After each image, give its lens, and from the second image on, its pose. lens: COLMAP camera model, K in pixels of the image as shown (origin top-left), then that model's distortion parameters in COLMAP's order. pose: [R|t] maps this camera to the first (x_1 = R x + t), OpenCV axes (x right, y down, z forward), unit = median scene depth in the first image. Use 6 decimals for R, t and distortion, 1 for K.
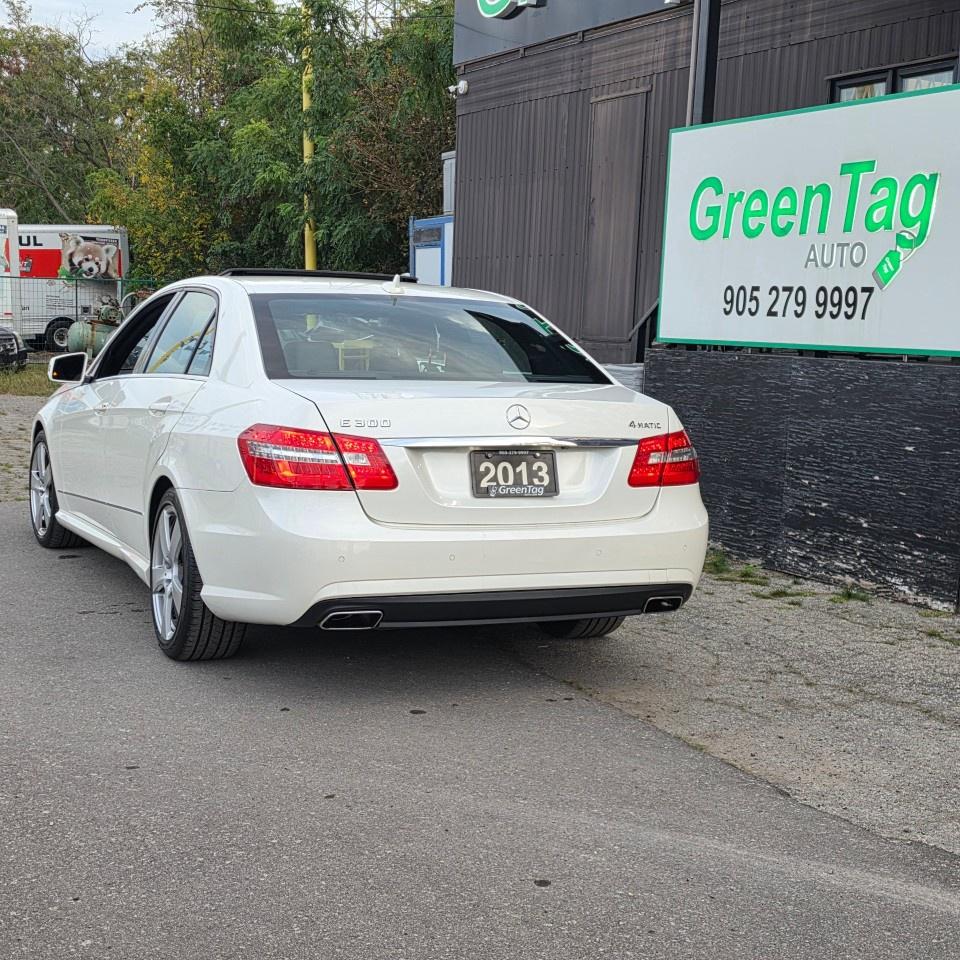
lens RADIAL K [[1558.4, 0, 480.7], [0, 1558.4, 462.3], [0, 0, 1]] dist [0.101849, 0.000000]
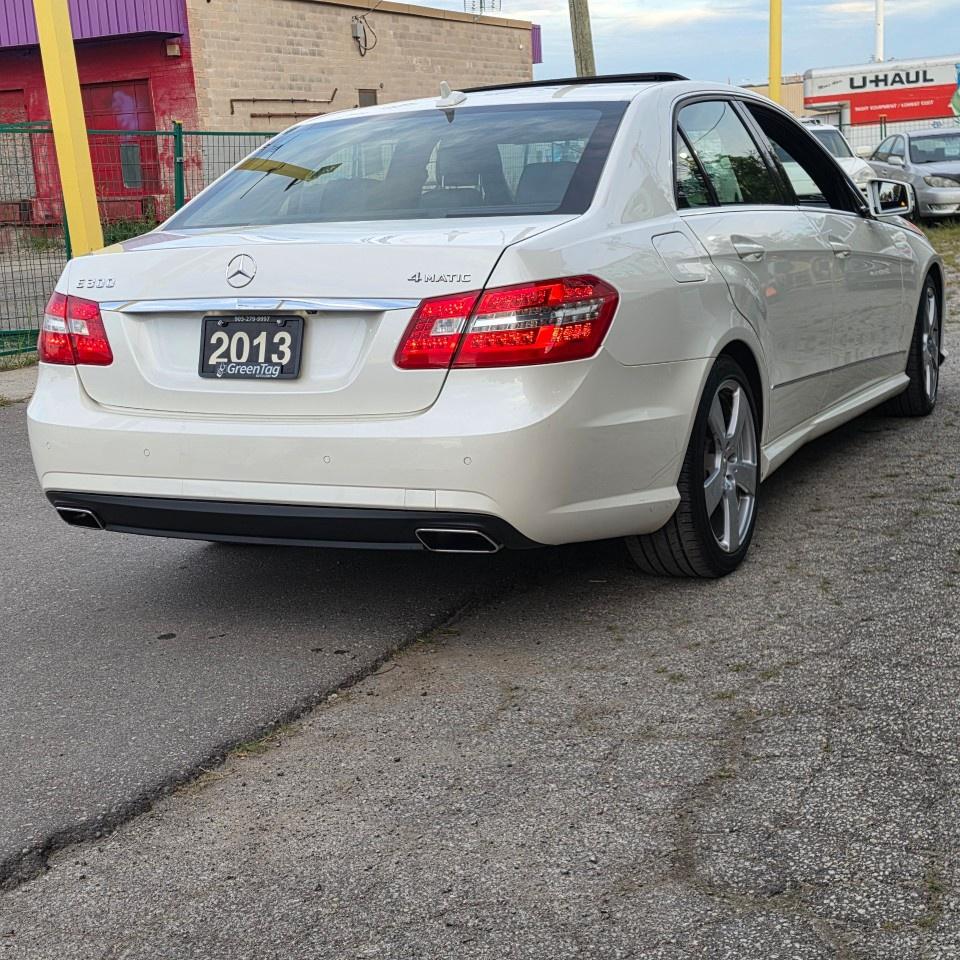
lens RADIAL K [[1558.4, 0, 472.3], [0, 1558.4, 482.0], [0, 0, 1]] dist [0.101849, 0.000000]
pose [[0.627256, 0.083202, -0.774356, 0.673837], [0.005978, 0.993733, 0.111616, -0.011589], [0.778791, -0.074641, 0.622827, 0.602826]]
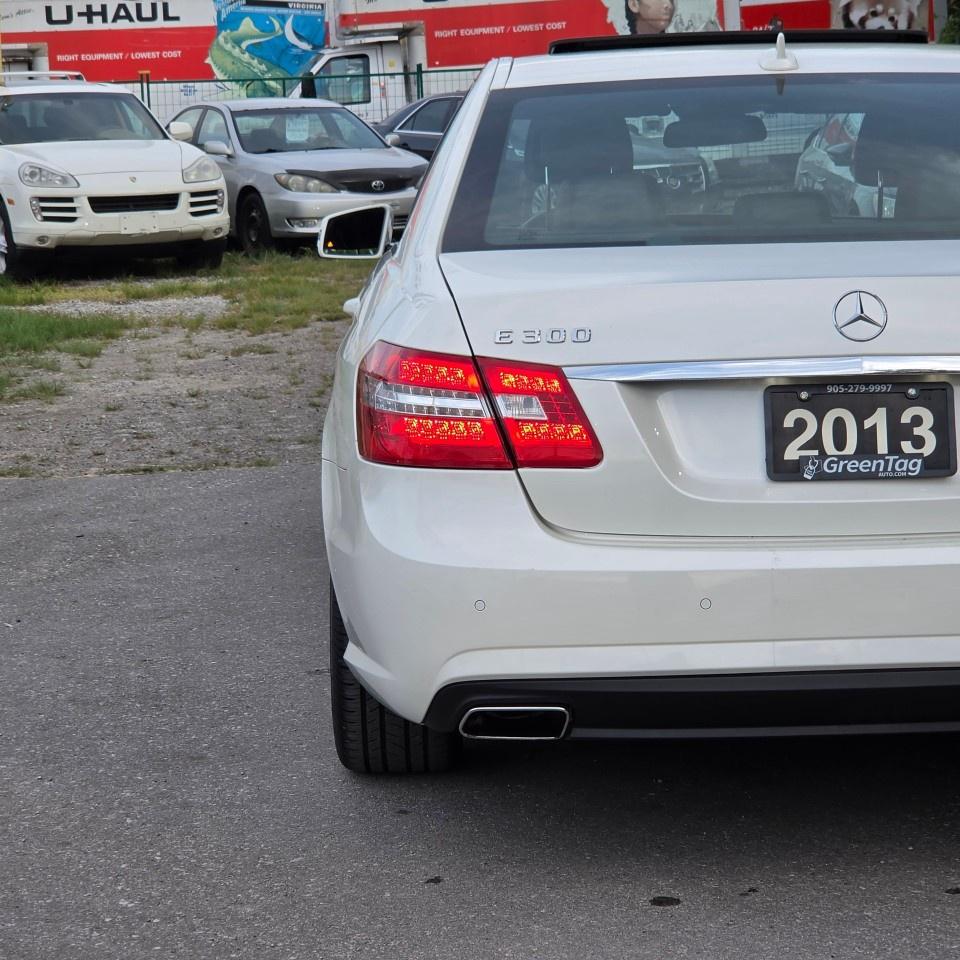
lens RADIAL K [[2760.3, 0, 526.6], [0, 2760.3, 509.5], [0, 0, 1]] dist [-0.008843, 0.000000]
pose [[0.916559, 0.003353, -0.399886, 0.271054], [0.018308, 0.998564, 0.050336, -0.013827], [0.399481, -0.053457, 0.915181, 0.159367]]
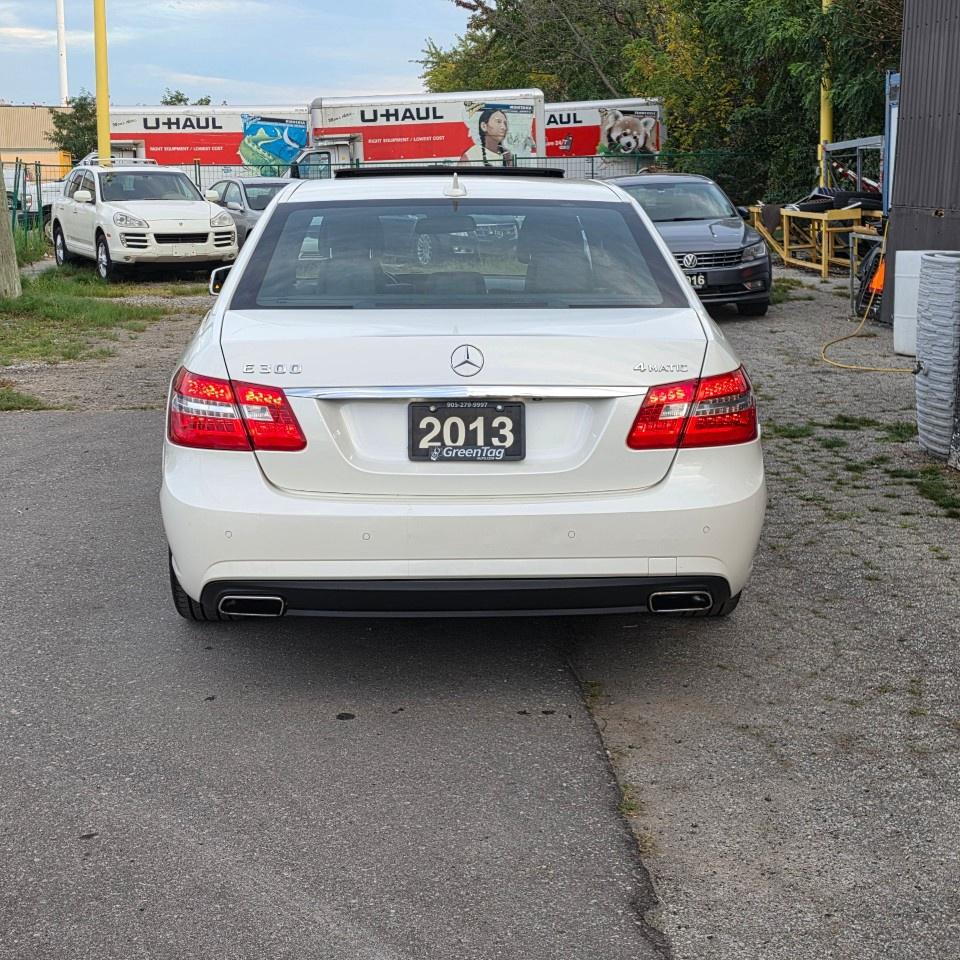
lens RADIAL K [[1558.4, 0, 470.4], [0, 1558.4, 457.7], [0, 0, 1]] dist [0.101849, 0.000000]
pose [[0.924263, 0.032437, -0.380375, 0.324310], [-0.001425, 0.996670, 0.081530, -0.043999], [0.381753, -0.074813, 0.921232, 0.263210]]
